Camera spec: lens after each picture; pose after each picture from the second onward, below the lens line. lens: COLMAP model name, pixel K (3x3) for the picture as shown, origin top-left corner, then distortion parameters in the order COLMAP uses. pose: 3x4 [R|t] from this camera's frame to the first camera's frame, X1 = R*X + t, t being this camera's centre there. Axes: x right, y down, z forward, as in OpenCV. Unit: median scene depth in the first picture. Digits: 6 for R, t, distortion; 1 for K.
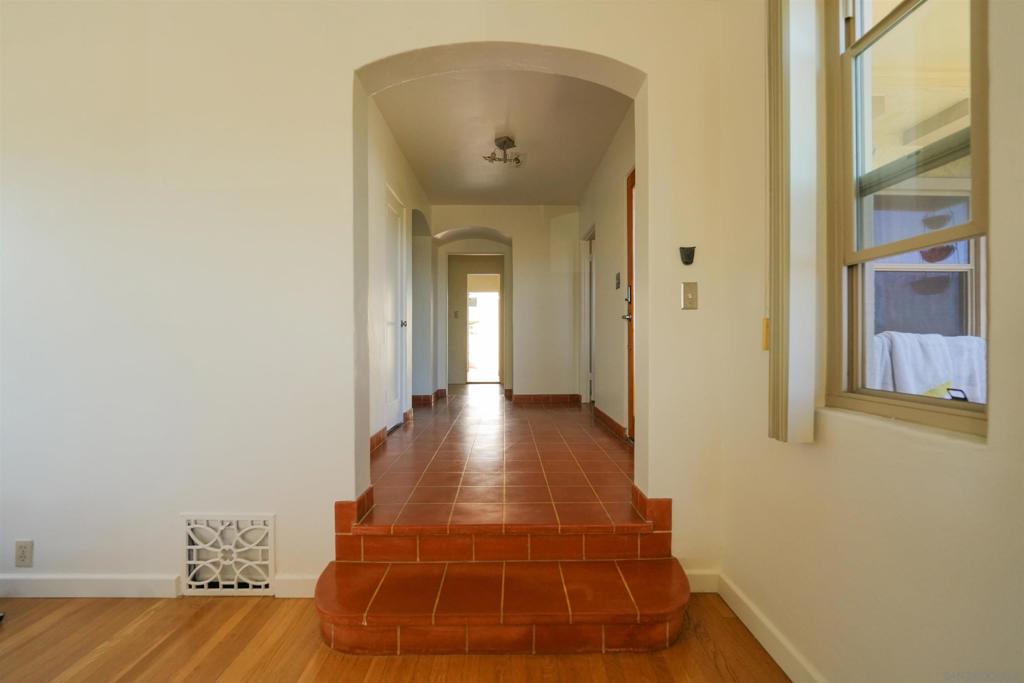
lens RADIAL K [[419.4, 0, 512.0], [0, 419.4, 341.5], [0, 0, 1]] dist [0.000130, -0.000055]
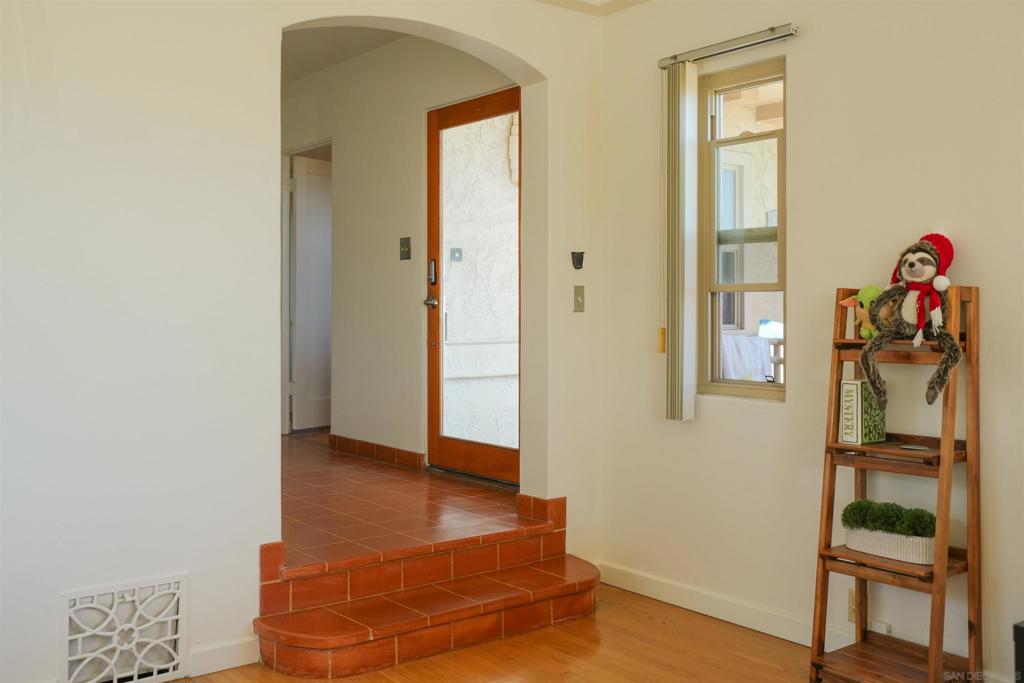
lens RADIAL K [[1003.9, 0, 507.5], [0, 1003.9, 307.1], [0, 0, 1]] dist [0.067130, 0.009548]
pose [[0.795929, 0.002273, 0.605385, -1.250564], [-0.002353, 0.999997, -0.000661, -0.088687], [-0.605385, -0.000898, 0.795932, -0.891227]]
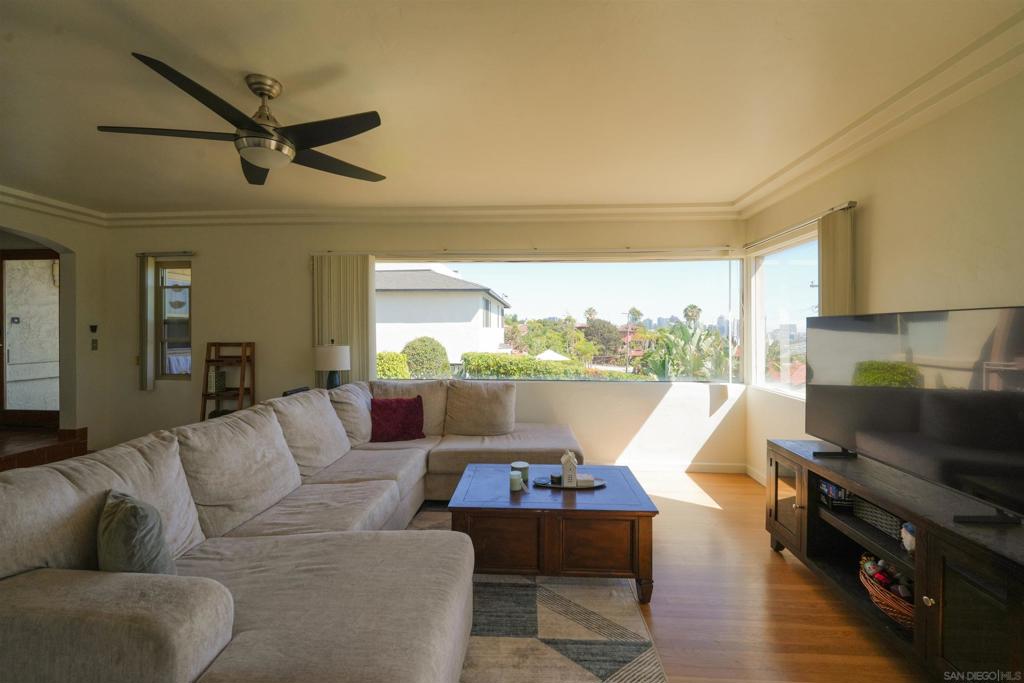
lens RADIAL K [[413.3, 0, 508.9], [0, 413.3, 331.8], [0, 0, 1]] dist [-0.005986, -0.000519]
pose [[0.087613, -0.005020, 0.996142, -1.848957], [-0.001332, 0.999986, 0.005157, -0.207306], [-0.996154, -0.001778, 0.087605, -1.725621]]
